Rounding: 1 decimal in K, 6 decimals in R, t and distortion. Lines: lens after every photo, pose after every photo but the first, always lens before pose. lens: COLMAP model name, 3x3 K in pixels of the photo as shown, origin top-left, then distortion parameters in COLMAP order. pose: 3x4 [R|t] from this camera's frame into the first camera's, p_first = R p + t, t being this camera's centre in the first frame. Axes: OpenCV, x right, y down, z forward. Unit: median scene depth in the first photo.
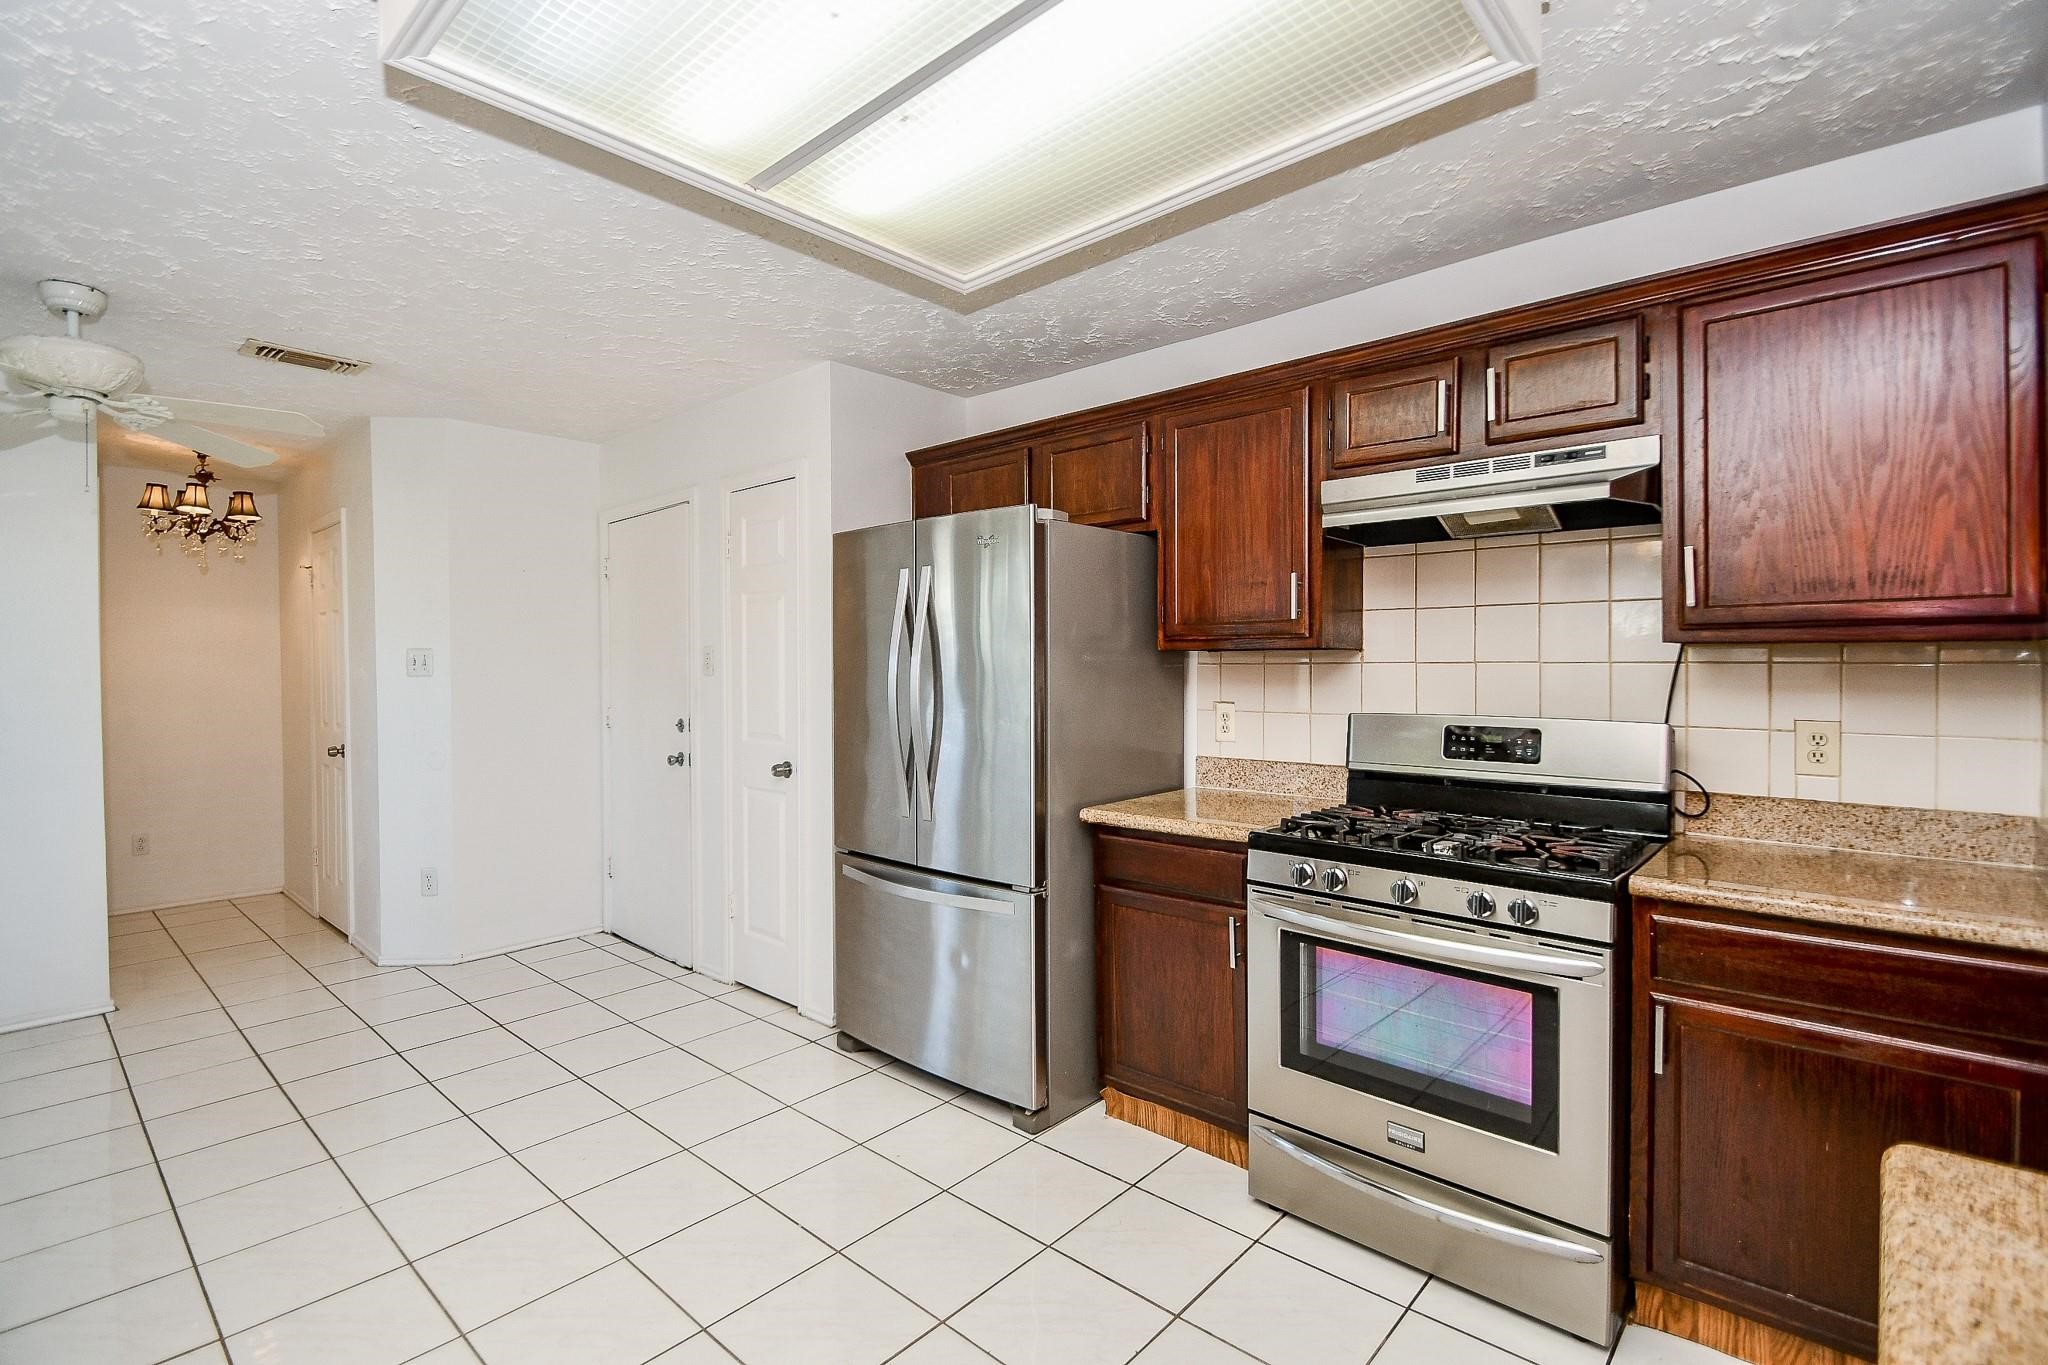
lens RADIAL K [[936.2, 0, 990.7], [0, 936.2, 673.6], [0, 0, 1]] dist [0.001126, -0.009116]
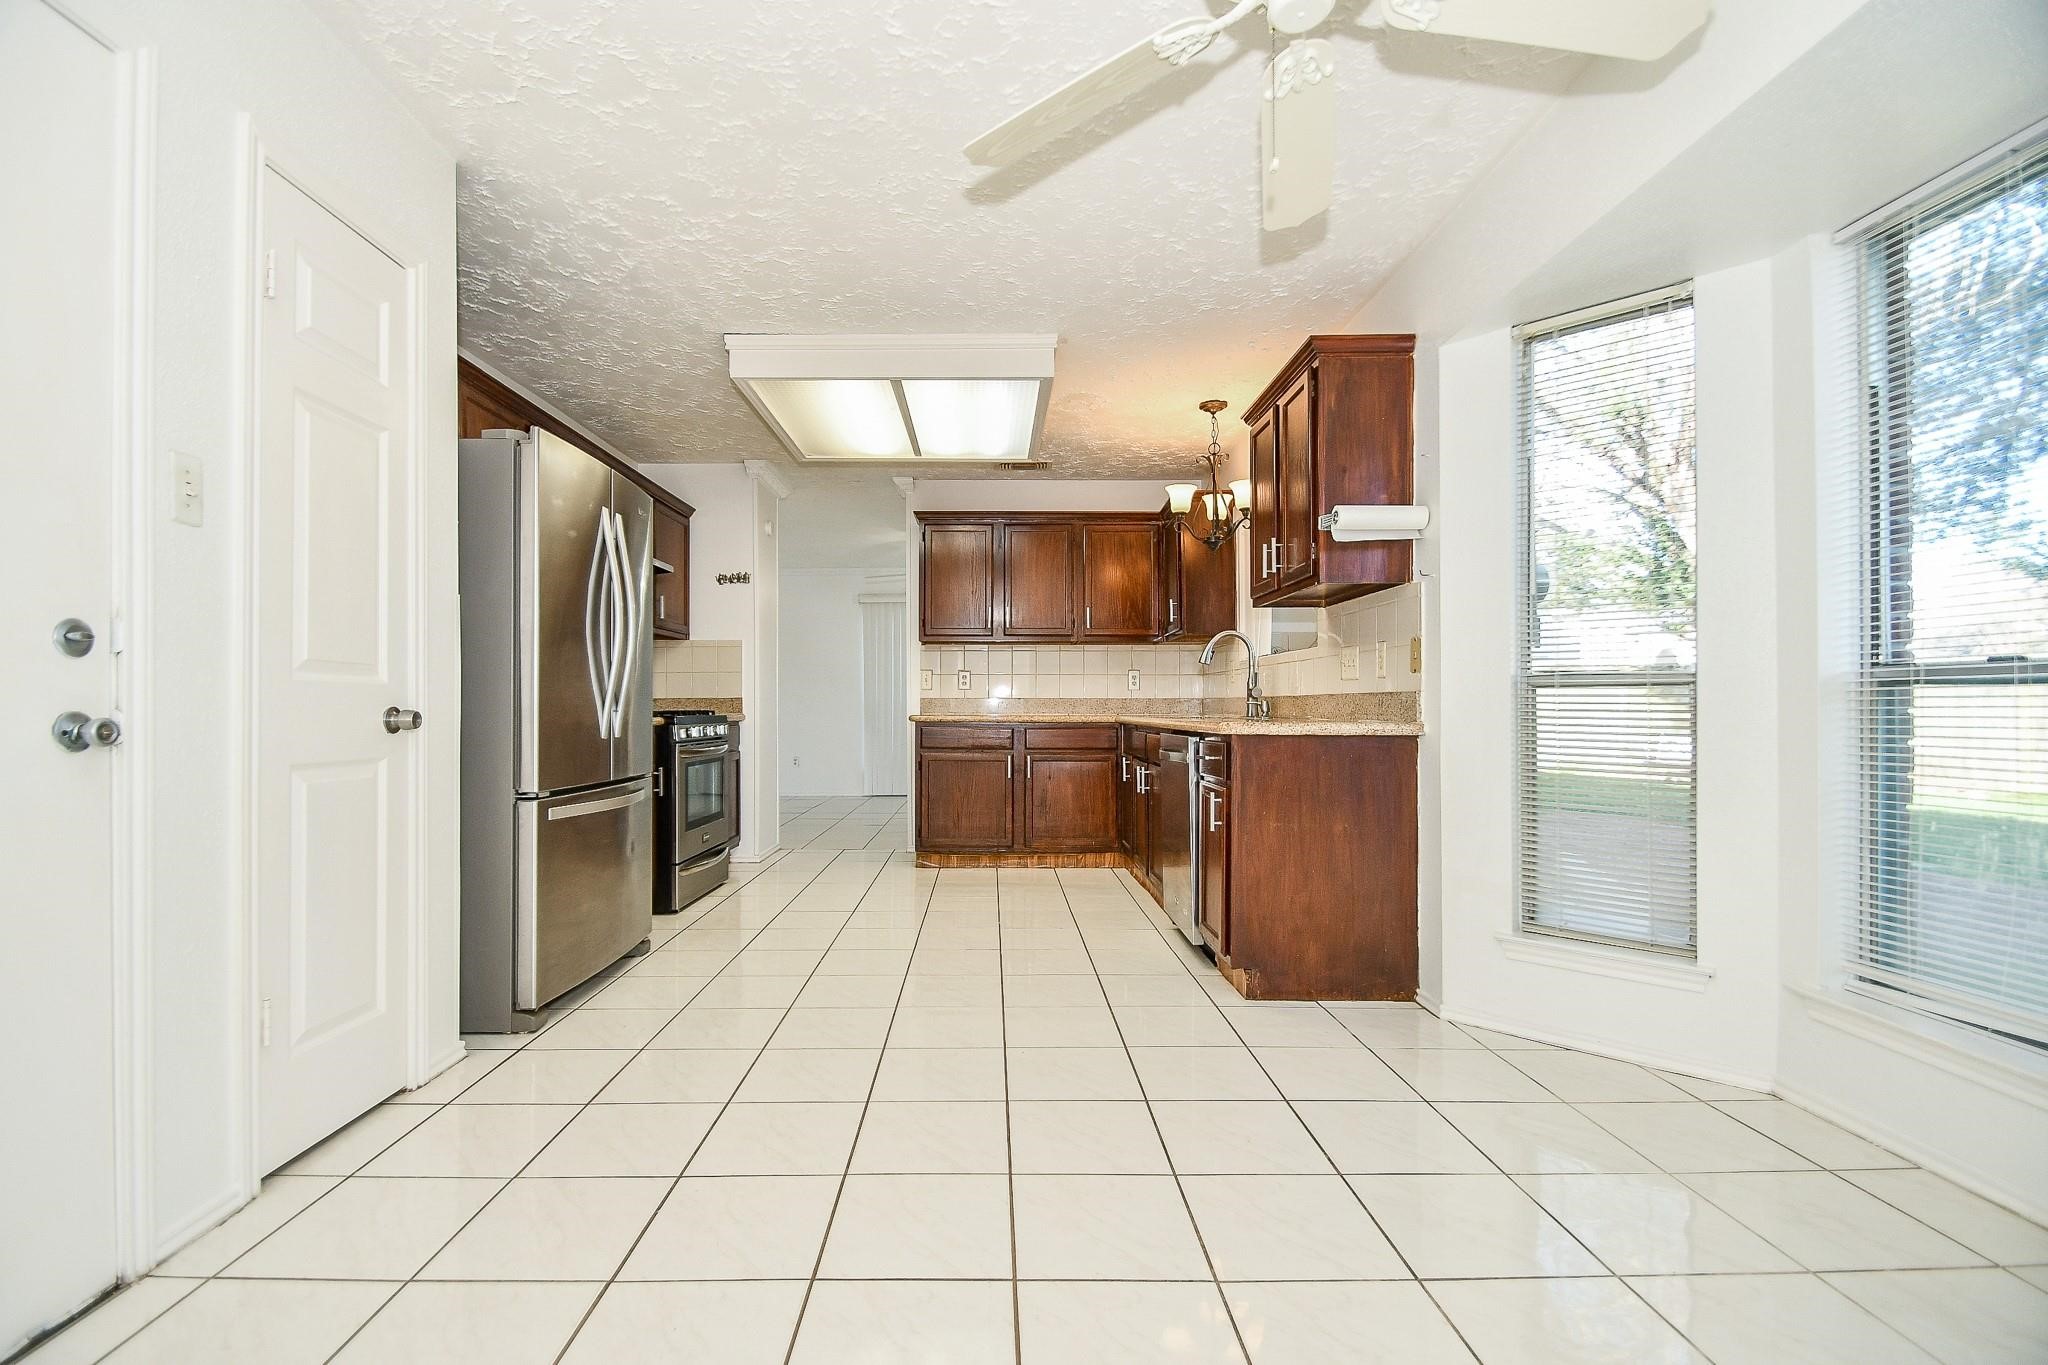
lens RADIAL K [[900.7, 0, 991.8], [0, 900.7, 700.1], [0, 0, 1]] dist [0.020874, -0.018610]
pose [[-0.684969, 0.011069, 0.728488, -1.354764], [0.012378, 0.999917, -0.003554, 0.138371], [-0.728467, 0.006583, -0.685050, 1.628518]]
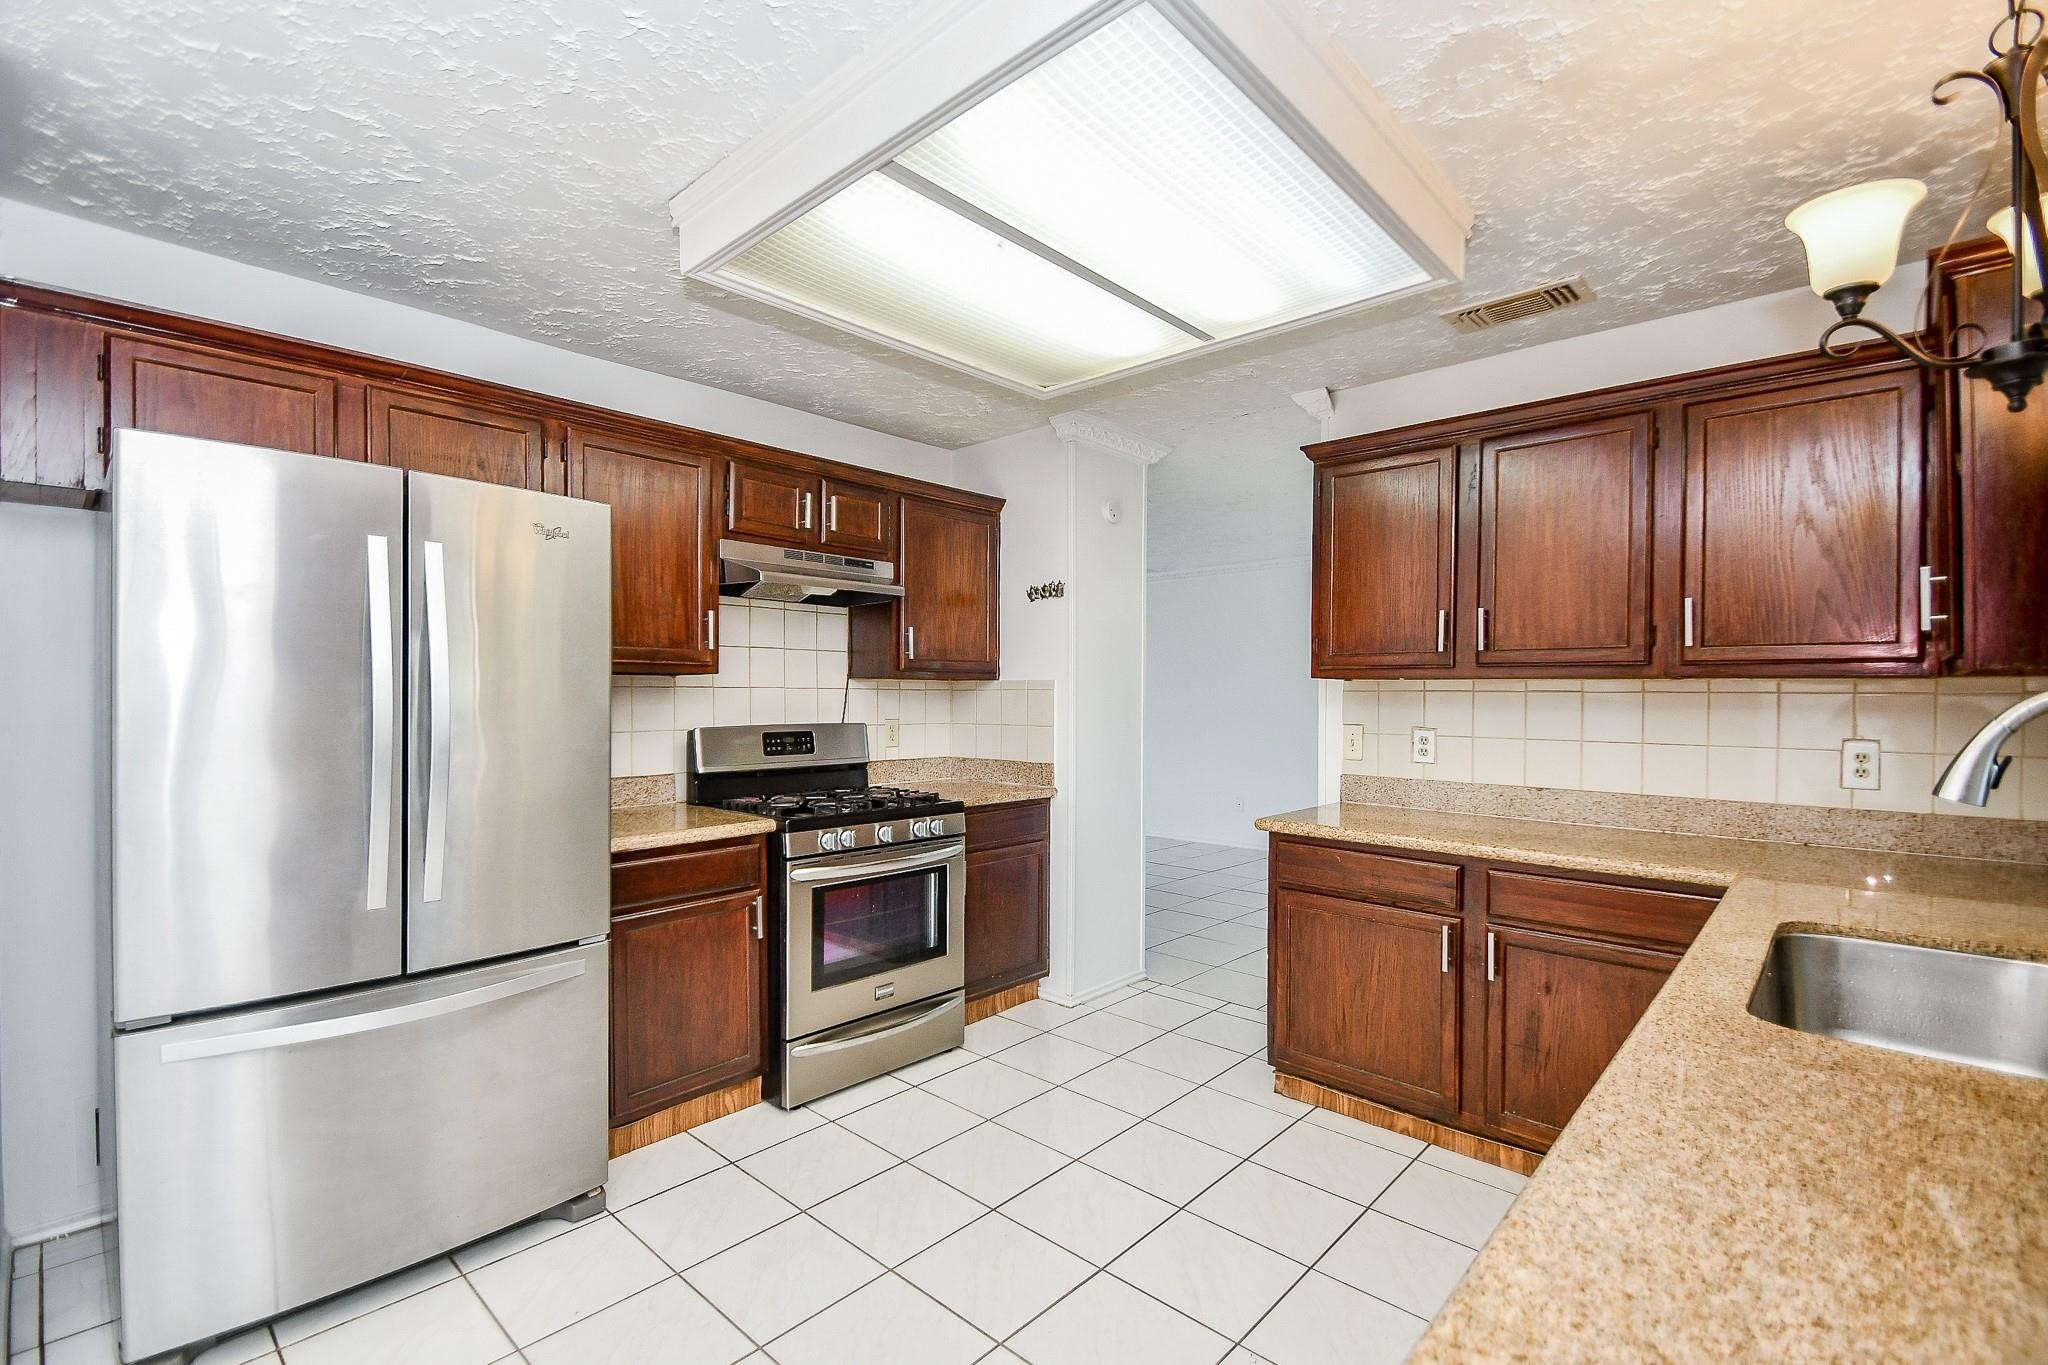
lens RADIAL K [[900.7, 0, 991.8], [0, 900.7, 700.1], [0, 0, 1]] dist [0.020874, -0.018610]
pose [[0.008516, -0.002808, 0.999960, -0.858026], [0.006287, 0.999976, 0.002754, 0.005711], [-0.999944, 0.006263, 0.008534, 0.655380]]
